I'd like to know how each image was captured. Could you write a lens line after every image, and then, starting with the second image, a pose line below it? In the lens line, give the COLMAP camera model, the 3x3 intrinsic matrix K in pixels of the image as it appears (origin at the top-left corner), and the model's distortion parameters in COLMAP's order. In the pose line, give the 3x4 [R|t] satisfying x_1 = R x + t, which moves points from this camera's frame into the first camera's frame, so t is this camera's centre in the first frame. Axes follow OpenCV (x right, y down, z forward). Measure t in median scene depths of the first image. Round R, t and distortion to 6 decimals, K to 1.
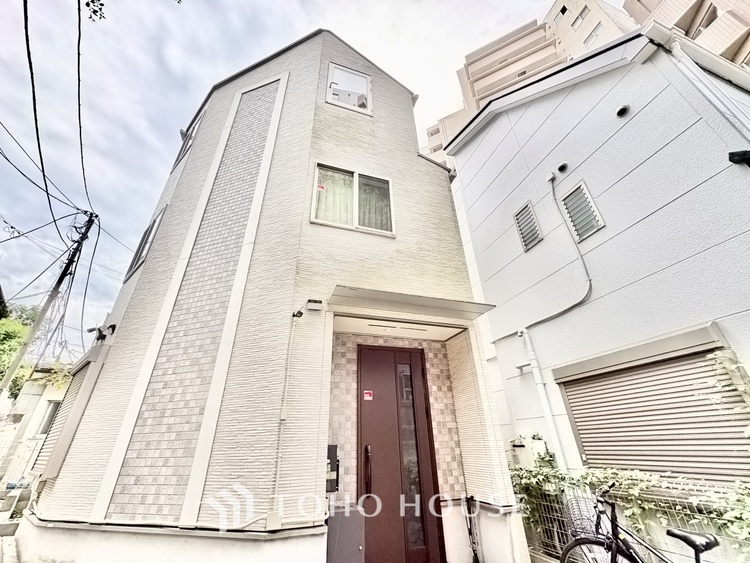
lens RADIAL K [[300.1, 0, 375.3], [0, 300.1, 281.4], [0, 0, 1]] dist [-0.000759, 0.000684]
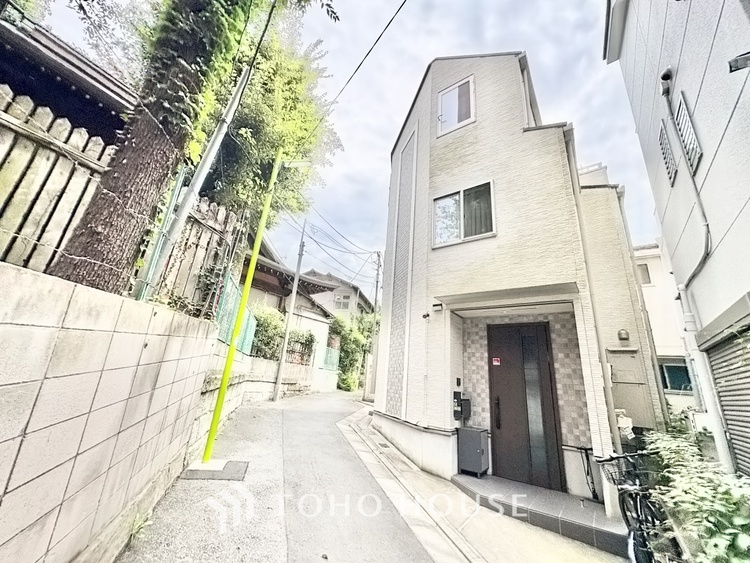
lens RADIAL K [[300.1, 0, 375.8], [0, 300.1, 282.1], [0, 0, 1]] dist [-0.000759, 0.000684]
pose [[0.575714, -0.193530, -0.794418, 0.780471], [0.308459, 0.951202, -0.008185, -0.117141], [0.757236, -0.240333, 0.607316, -0.151643]]
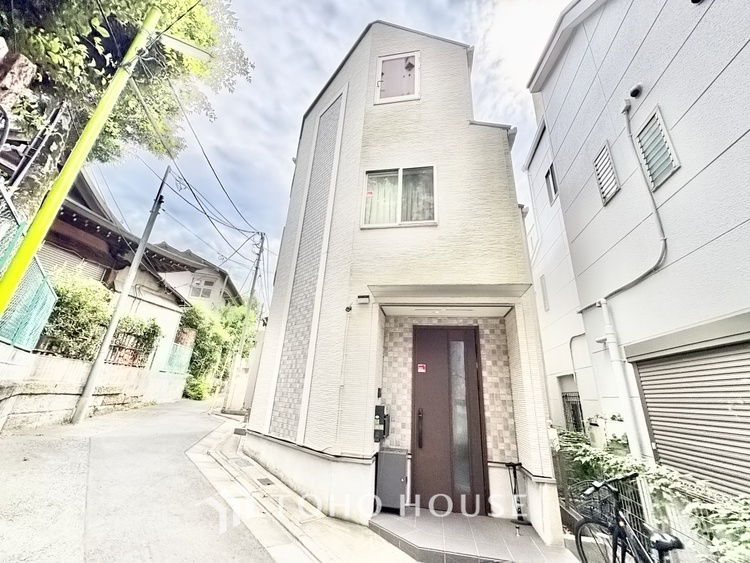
lens RADIAL K [[300.1, 0, 376.2], [0, 300.1, 281.7], [0, 0, 1]] dist [-0.000759, 0.000684]
pose [[0.873059, -0.100573, -0.477130, 0.400818], [0.162783, 0.982478, 0.090769, -0.088369], [0.459641, -0.156915, 0.874132, -0.061386]]
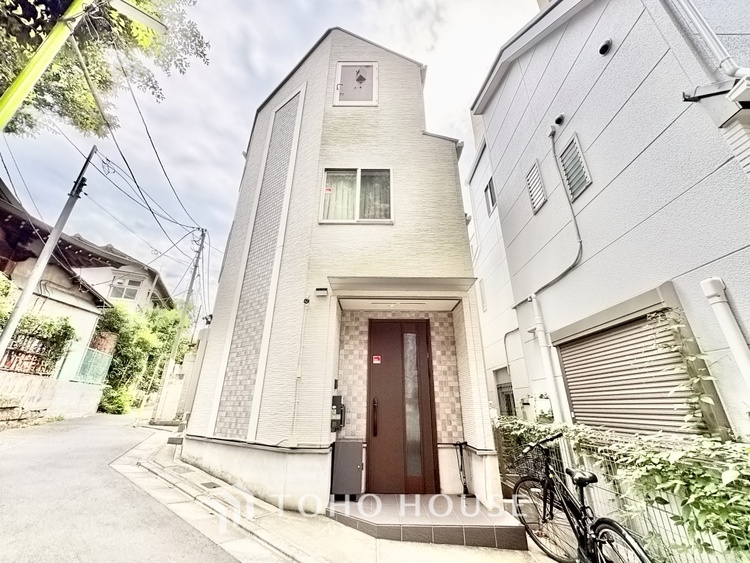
lens RADIAL K [[300.1, 0, 376.4], [0, 300.1, 281.7], [0, 0, 1]] dist [-0.000759, 0.000684]
pose [[0.946972, -0.091501, -0.308012, 0.365611], [0.124973, 0.988004, 0.090719, -0.045119], [0.296016, -0.124402, 0.947047, -0.118722]]
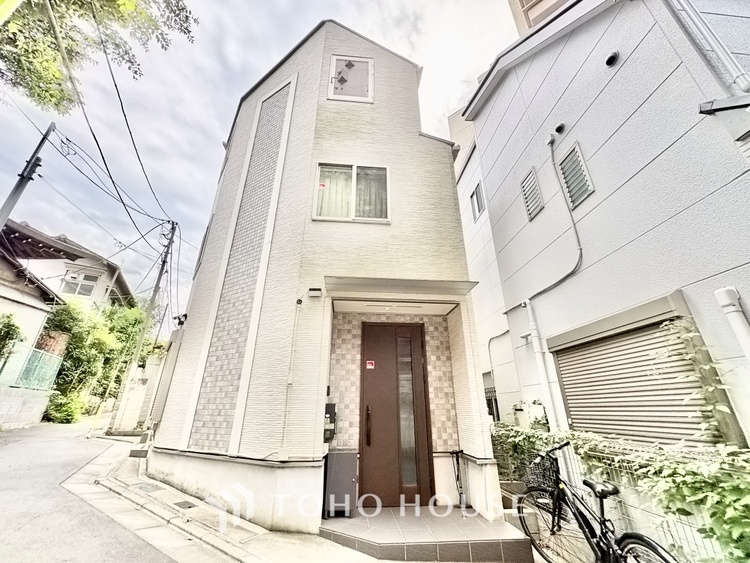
lens RADIAL K [[300.1, 0, 376.1], [0, 300.1, 281.7], [0, 0, 1]] dist [-0.000759, 0.000684]
pose [[0.972826, -0.066978, -0.221639, 0.268156], [0.088715, 0.992018, 0.089610, -0.043616], [0.213868, -0.106837, 0.971003, -0.095505]]
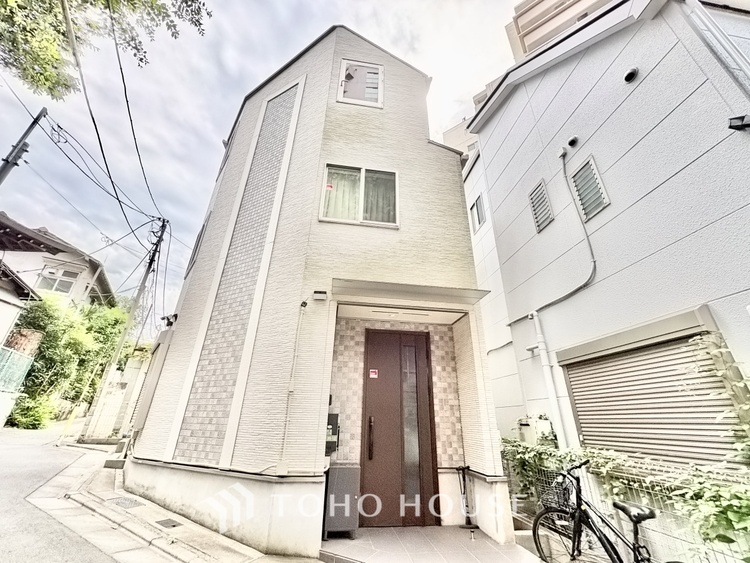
lens RADIAL K [[300.1, 0, 376.3], [0, 300.1, 281.4], [0, 0, 1]] dist [-0.000759, 0.000684]
pose [[0.983016, -0.034459, -0.180256, 0.190954], [0.045575, 0.997282, 0.057891, -0.027191], [0.177771, -0.065123, 0.981915, -0.073618]]
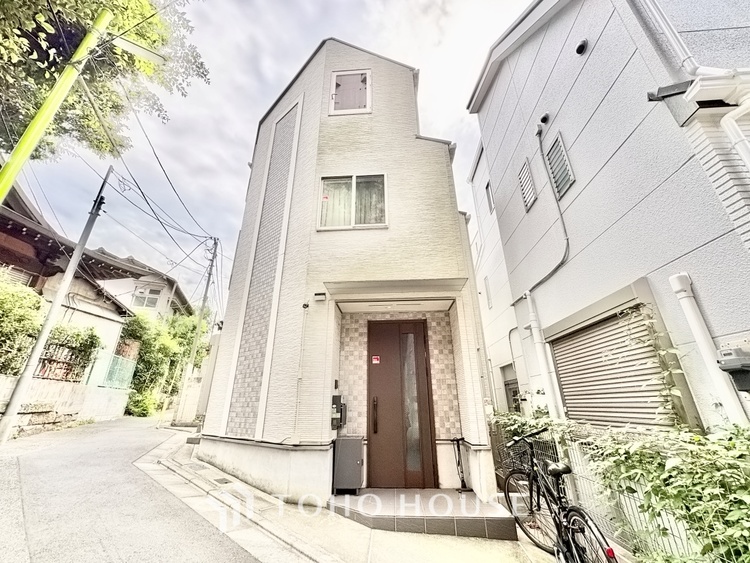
lens RADIAL K [[300.1, 0, 376.6], [0, 300.1, 281.9], [0, 0, 1]] dist [-0.000759, 0.000684]
pose [[0.926963, -0.125551, -0.353519, 0.450294], [0.166090, 0.982296, 0.086647, -0.052943], [0.336382, -0.139035, 0.931406, -0.133629]]
